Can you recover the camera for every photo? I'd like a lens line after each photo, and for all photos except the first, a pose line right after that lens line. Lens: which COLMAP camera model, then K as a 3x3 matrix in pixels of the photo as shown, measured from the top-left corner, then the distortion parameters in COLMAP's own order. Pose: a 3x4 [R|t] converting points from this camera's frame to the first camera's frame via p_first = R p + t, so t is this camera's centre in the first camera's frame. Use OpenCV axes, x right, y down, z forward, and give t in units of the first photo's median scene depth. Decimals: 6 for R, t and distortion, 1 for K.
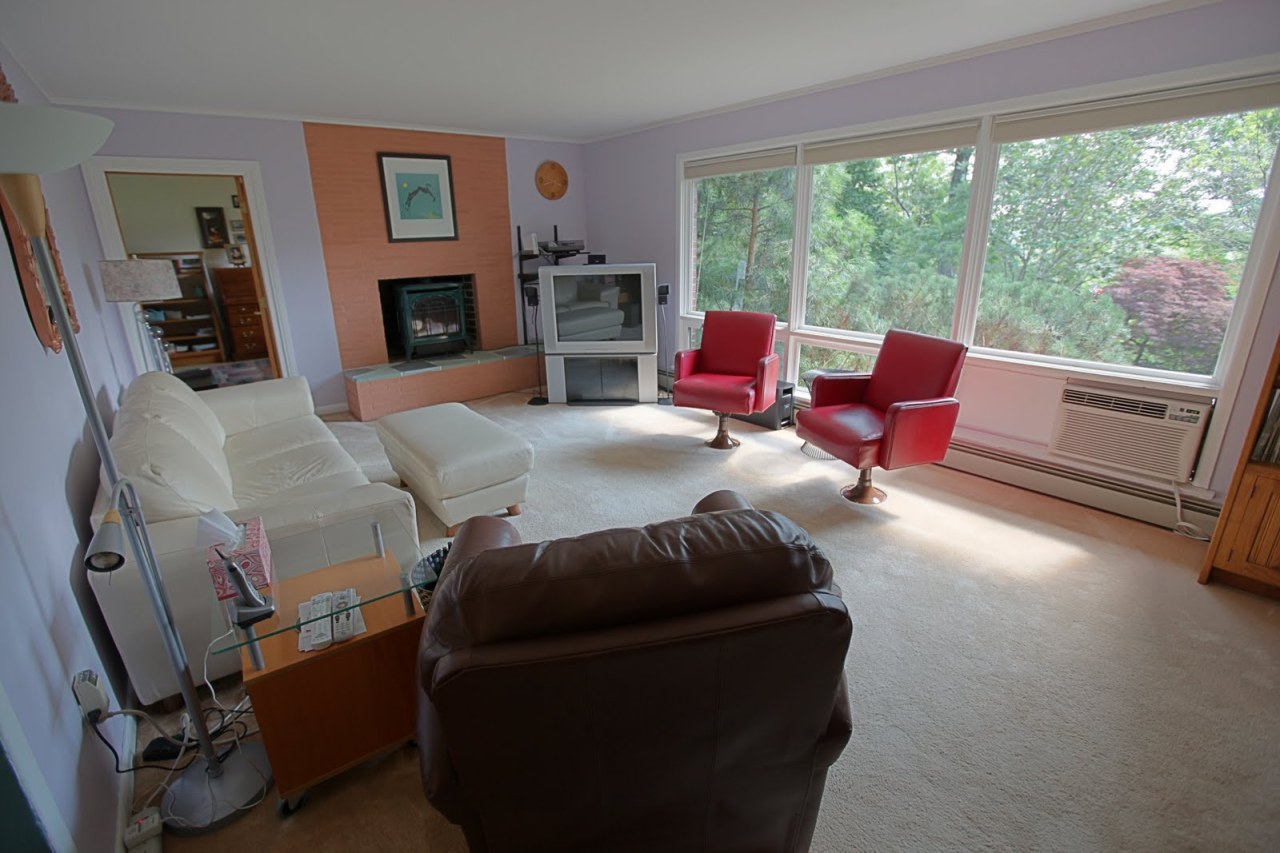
lens RADIAL K [[584.8, 0, 640.0], [0, 584.8, 426.5], [0, 0, 1]] dist [-0.060901, 0.024342]
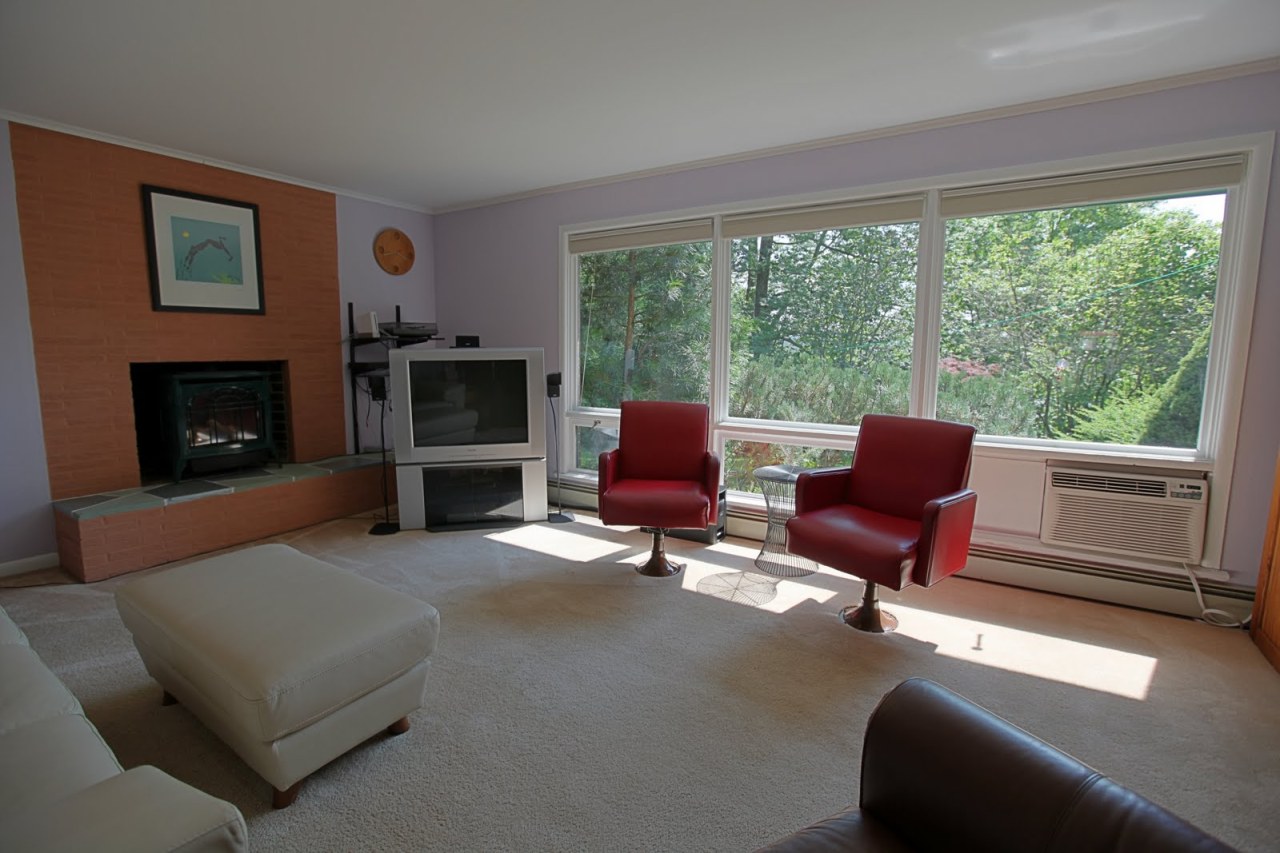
lens RADIAL K [[584.8, 0, 640.0], [0, 584.8, 426.5], [0, 0, 1]] dist [-0.060901, 0.024342]
pose [[0.945986, -0.020582, 0.323554, -0.109587], [0.079871, 0.982019, -0.171054, -0.021657], [-0.314215, 0.187657, 0.930620, 0.217097]]
